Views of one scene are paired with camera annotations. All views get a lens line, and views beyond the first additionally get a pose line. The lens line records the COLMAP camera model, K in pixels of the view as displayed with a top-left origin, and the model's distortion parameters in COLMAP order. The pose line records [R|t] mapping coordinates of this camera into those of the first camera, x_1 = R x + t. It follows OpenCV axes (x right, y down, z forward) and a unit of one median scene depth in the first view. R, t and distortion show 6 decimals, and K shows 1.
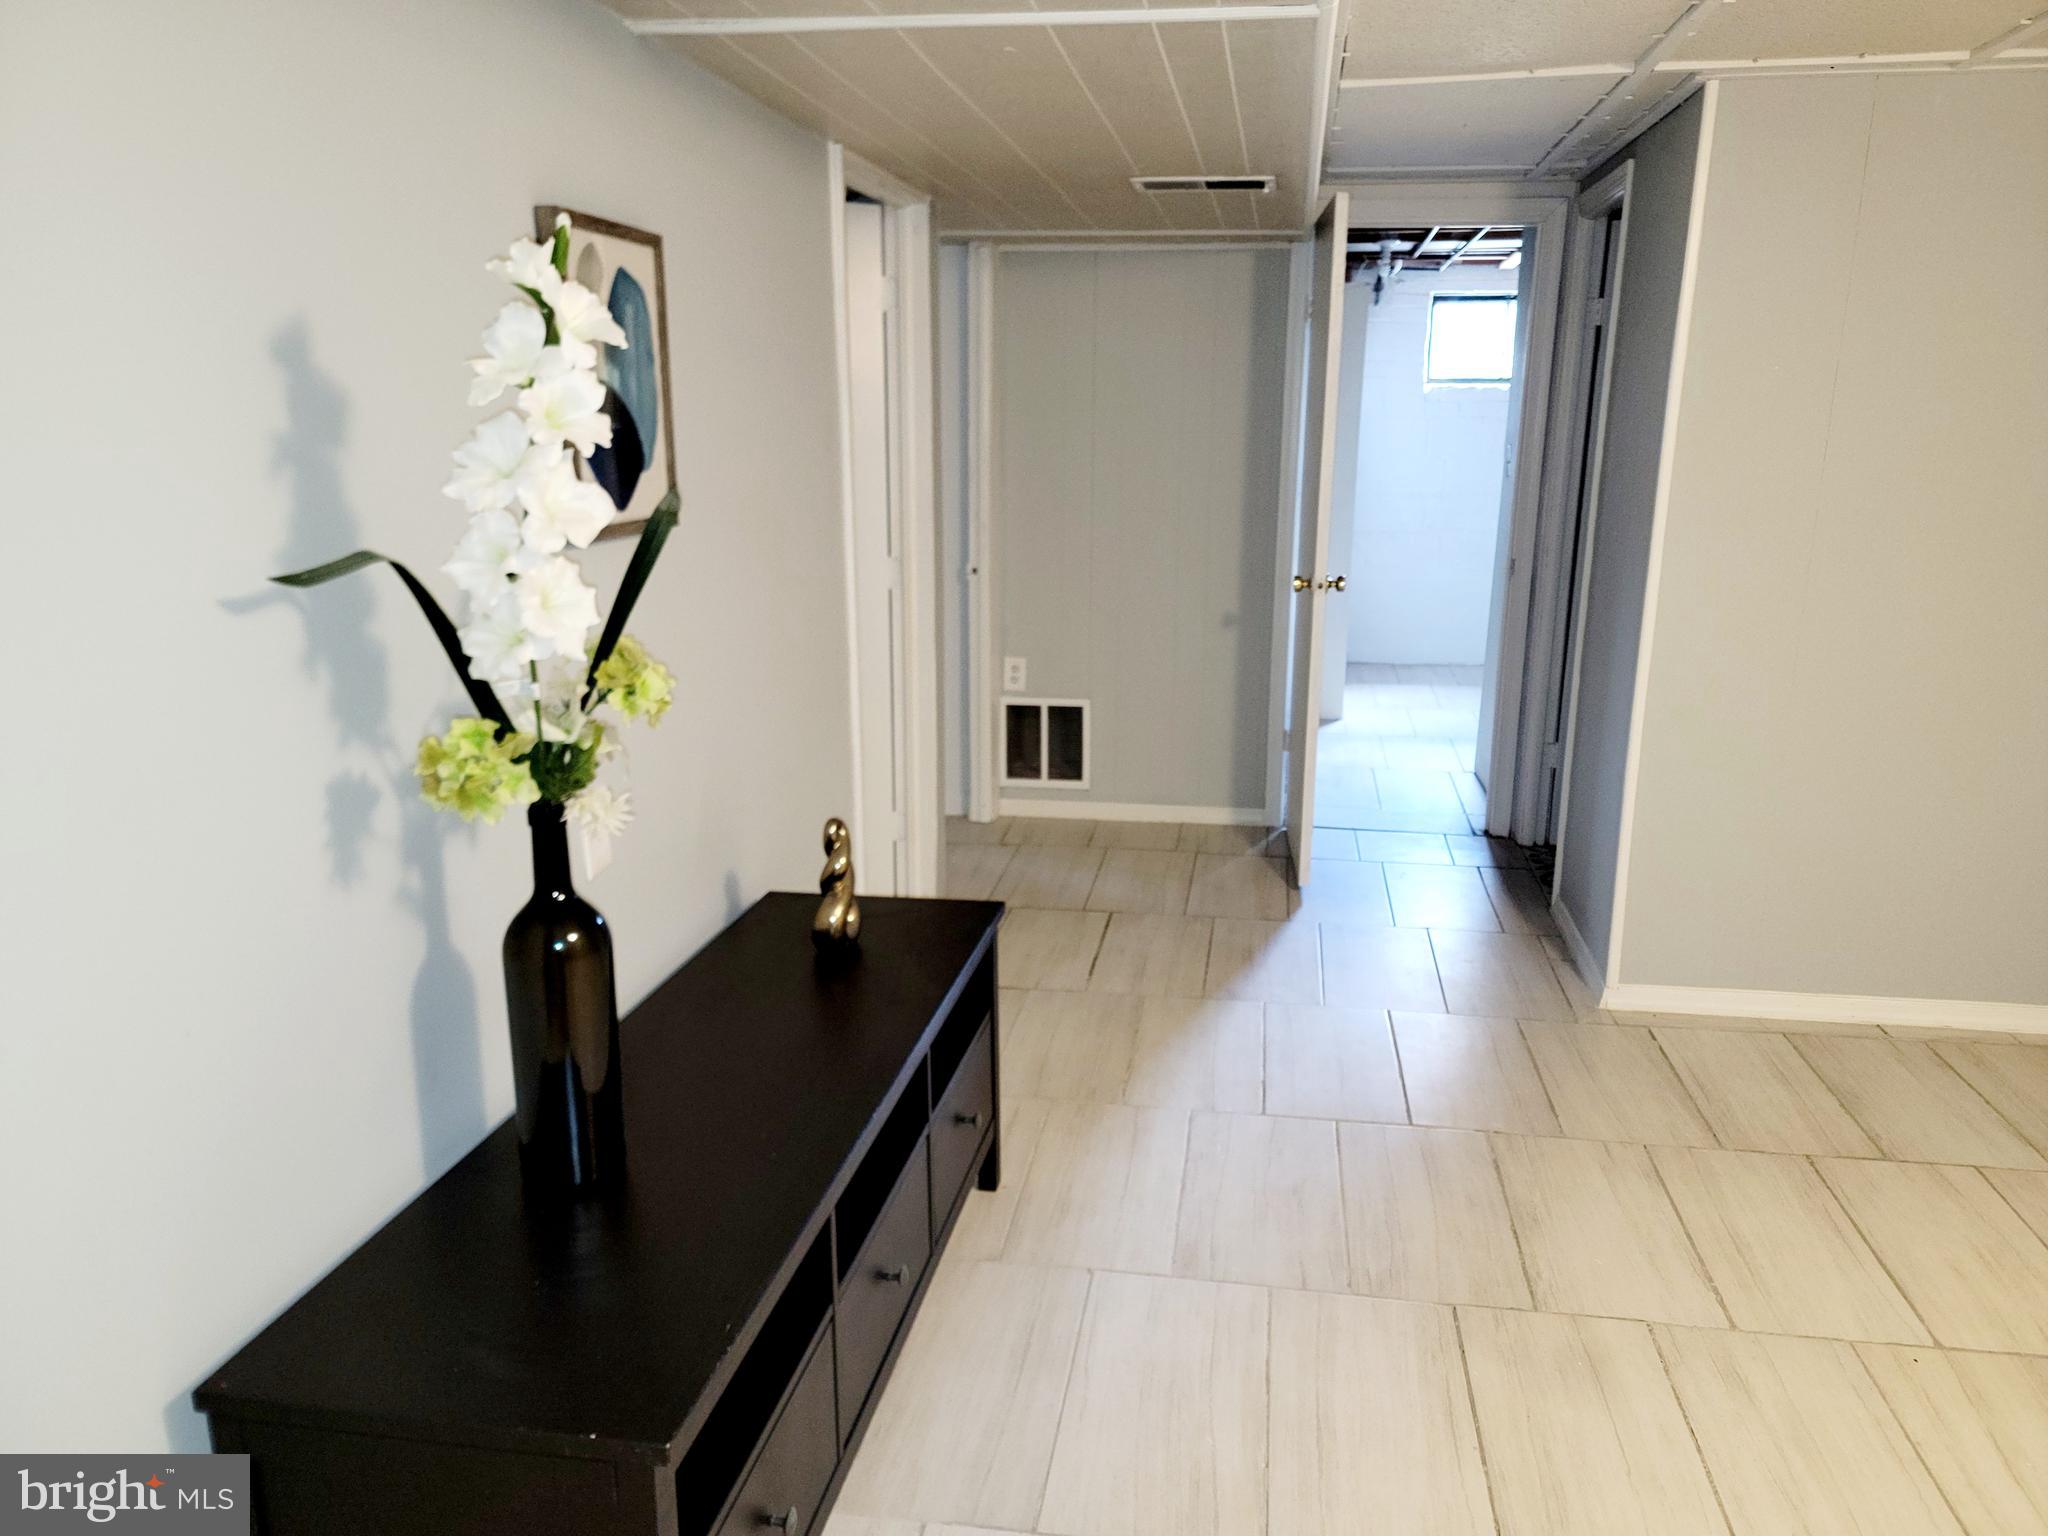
lens RADIAL K [[1416.3, 0, 1027.0], [0, 1416.3, 761.2], [0, 0, 1]] dist [0.060823, -0.042400]
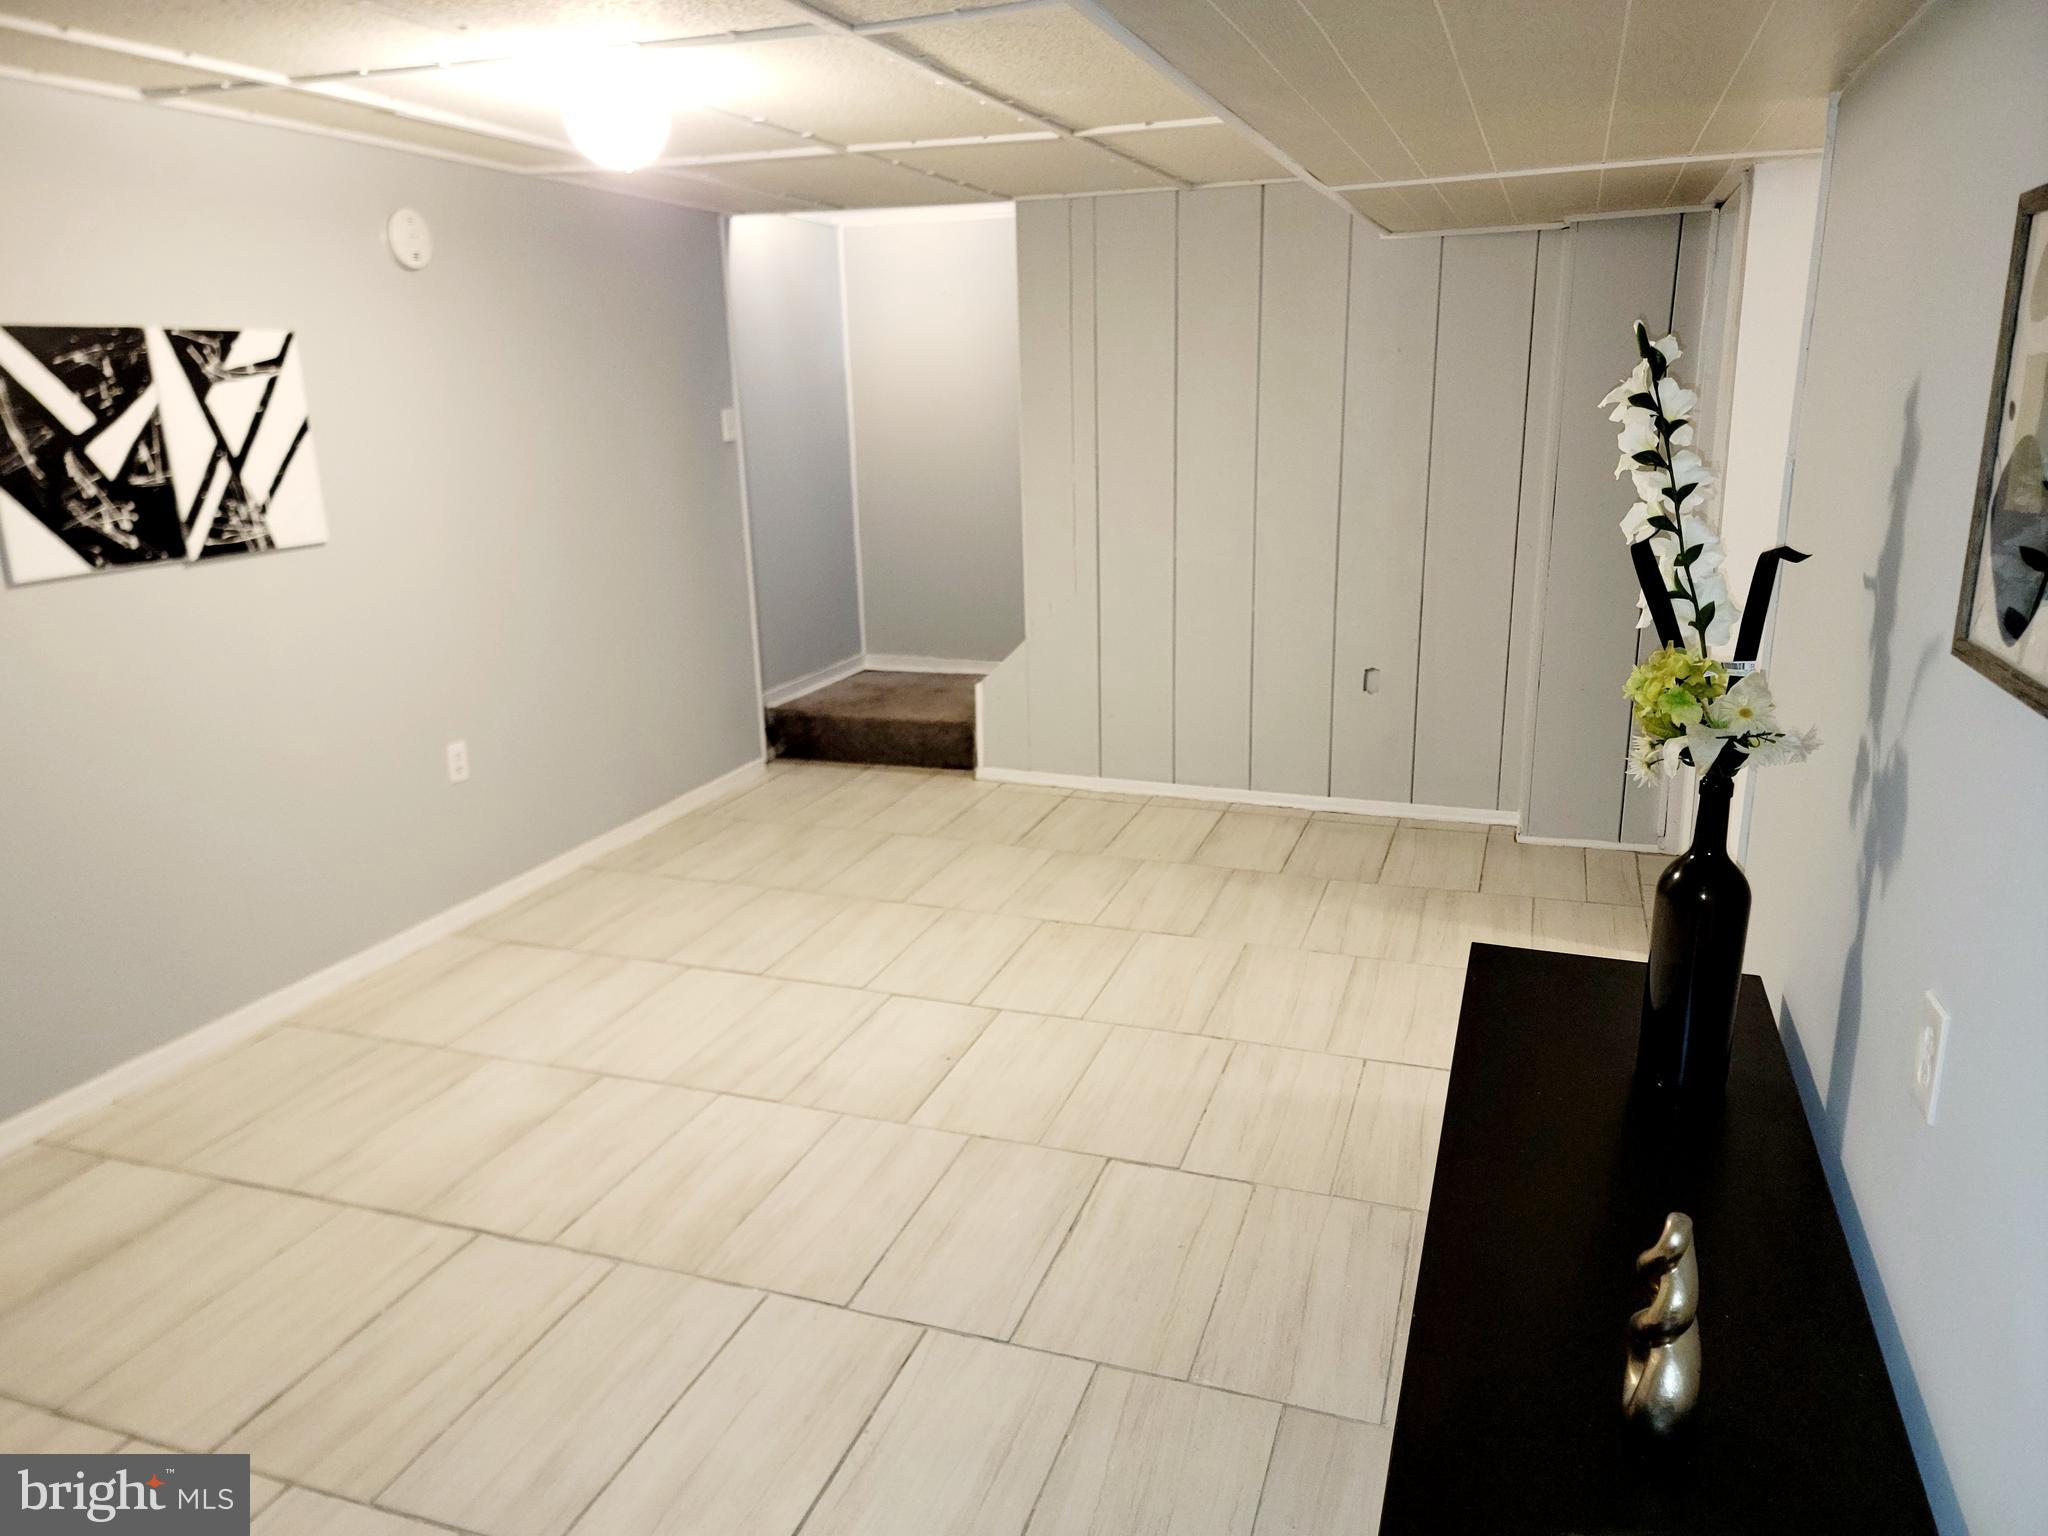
lens RADIAL K [[1416.3, 0, 1030.0], [0, 1416.3, 772.2], [0, 0, 1]] dist [0.060823, -0.042400]
pose [[-0.987065, -0.032801, 0.156927, 0.040672], [0.047551, 0.874899, 0.481965, -0.453422], [-0.153104, 0.483193, -0.862023, 1.645736]]
